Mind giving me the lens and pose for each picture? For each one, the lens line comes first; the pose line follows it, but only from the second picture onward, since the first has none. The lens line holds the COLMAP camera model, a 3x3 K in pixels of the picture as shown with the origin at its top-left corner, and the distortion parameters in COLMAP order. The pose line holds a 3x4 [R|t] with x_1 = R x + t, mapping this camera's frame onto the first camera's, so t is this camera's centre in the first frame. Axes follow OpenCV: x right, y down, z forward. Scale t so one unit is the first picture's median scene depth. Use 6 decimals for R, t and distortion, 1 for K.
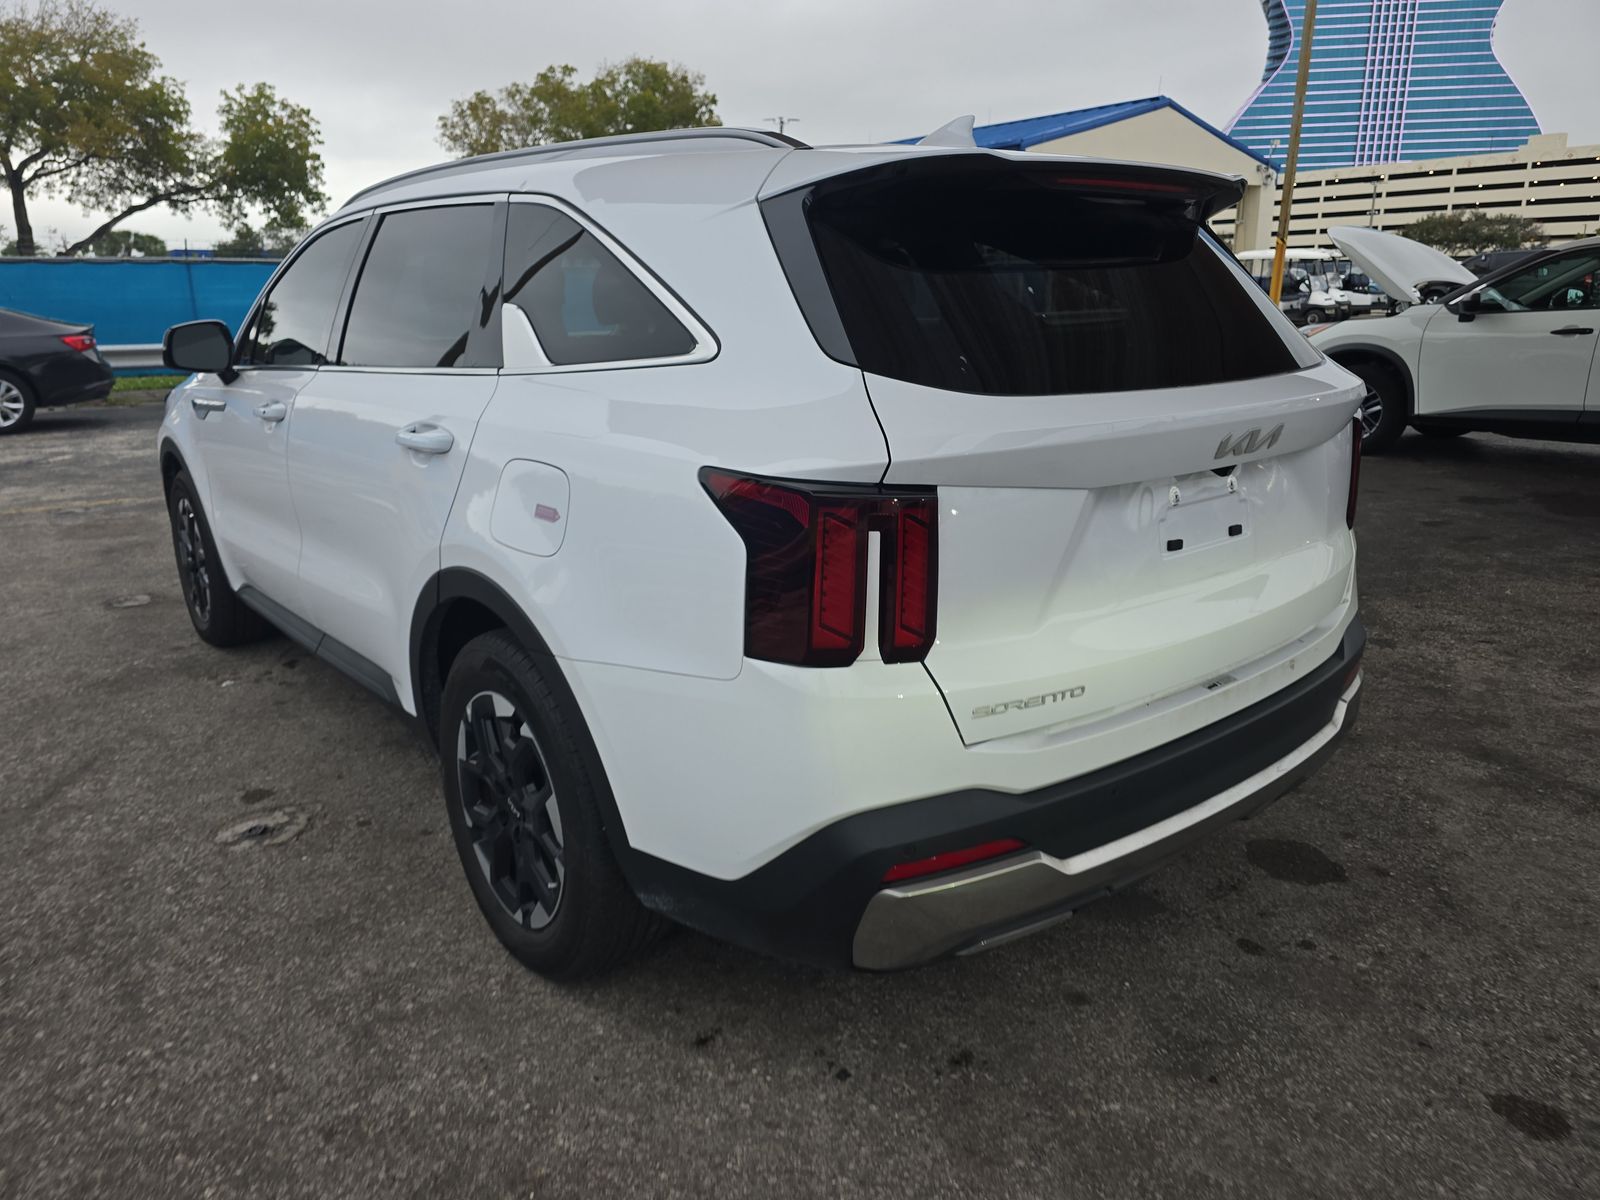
lens RADIAL K [[1071.4, 0, 800.0], [0, 1071.4, 600.0], [0, 0, 1]] dist [0.063785, -0.058014]
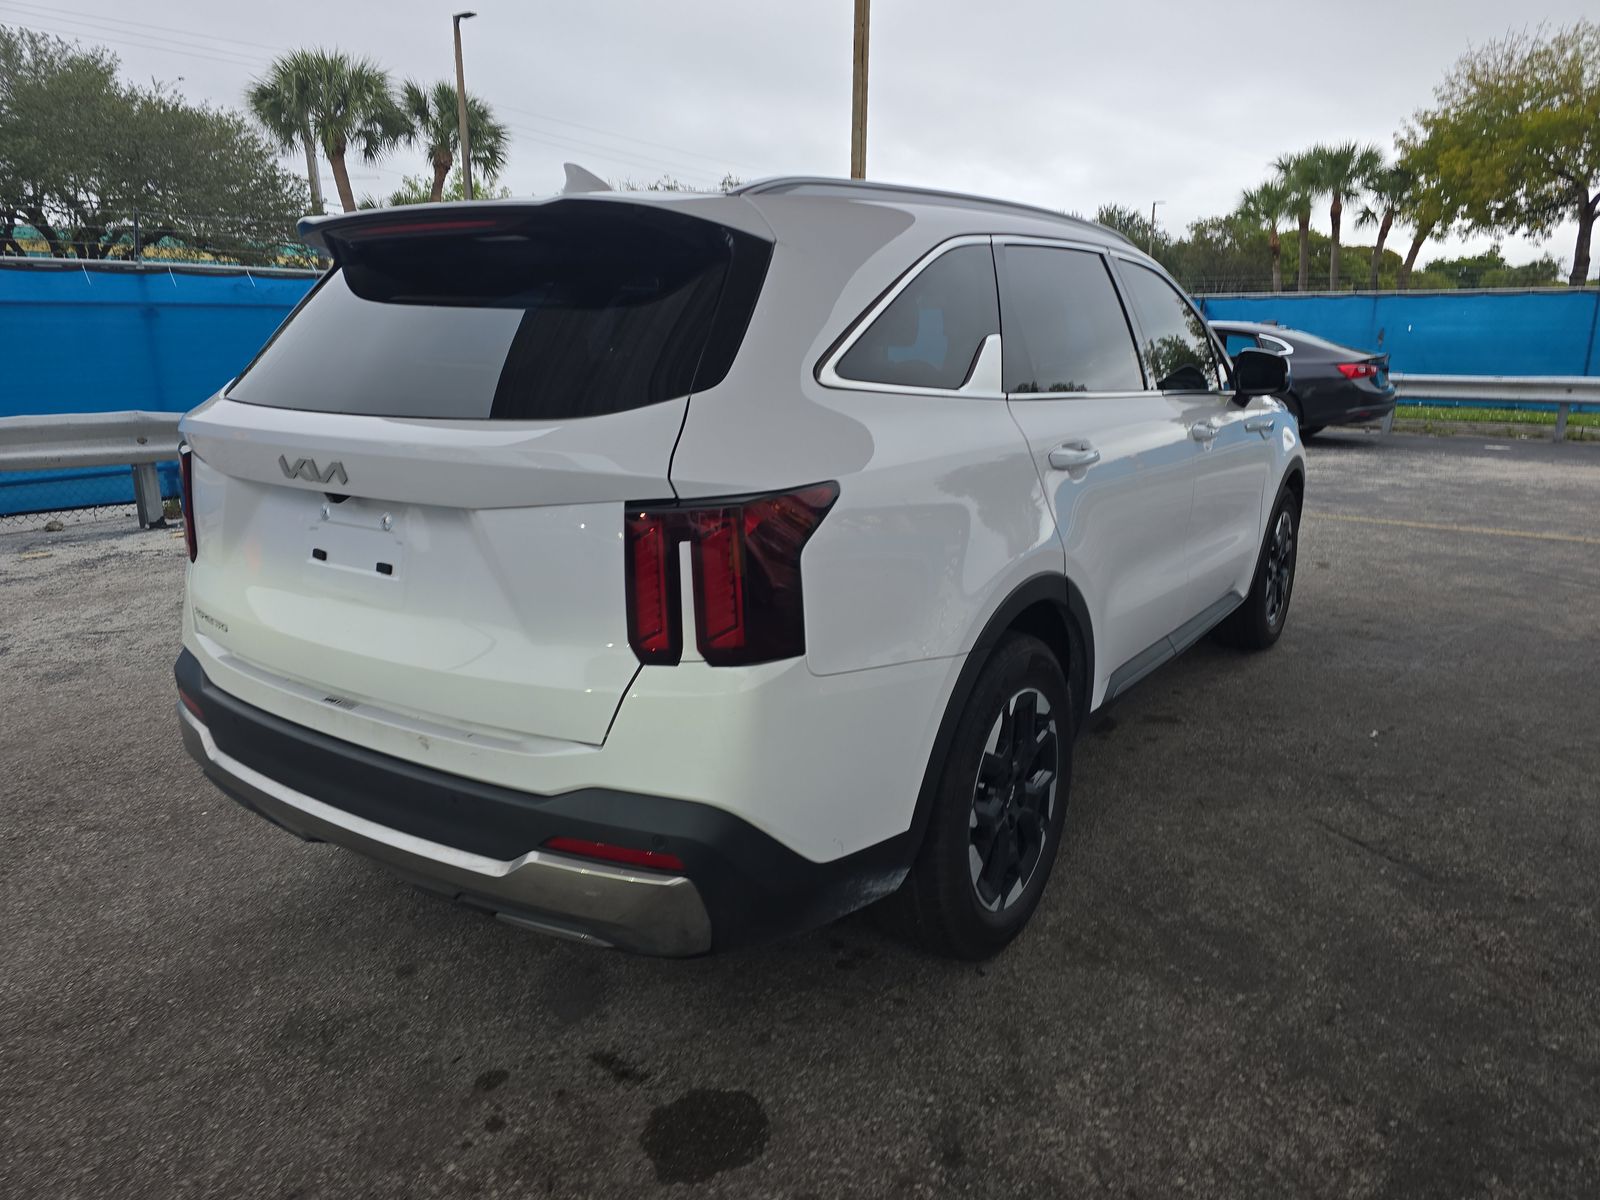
lens RADIAL K [[1069.2, 0, 800.0], [0, 1069.2, 600.0], [0, 0, 1]] dist [0.072481, -0.057372]
pose [[0.270628, 0.240897, -0.932057, 0.099930], [-0.266088, 0.949185, 0.168063, -0.021230], [0.925180, 0.202527, 0.320976, 0.072925]]
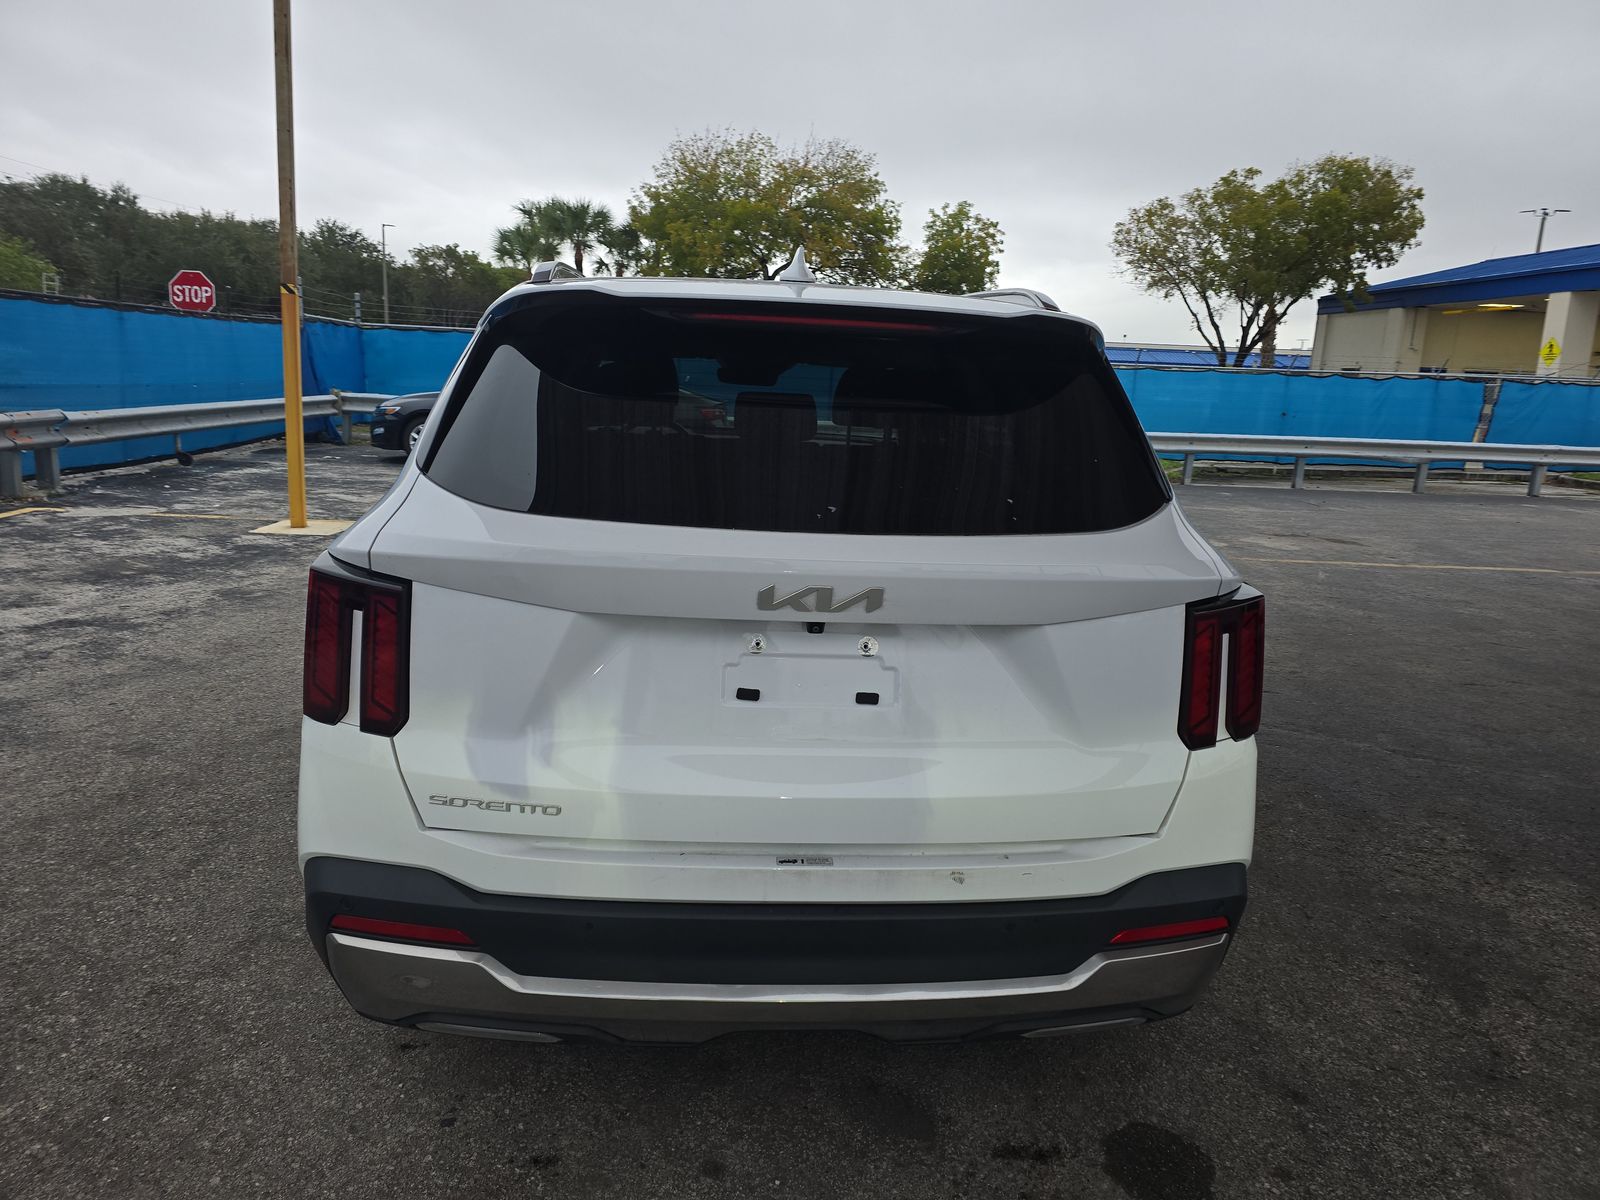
lens RADIAL K [[1071.4, 0, 800.0], [0, 1071.4, 600.0], [0, 0, 1]] dist [0.063785, -0.058014]
pose [[0.819876, 0.165118, -0.548214, 0.057736], [-0.209729, 0.977571, -0.019221, -0.008086], [0.532744, 0.130735, 0.836117, 0.015624]]
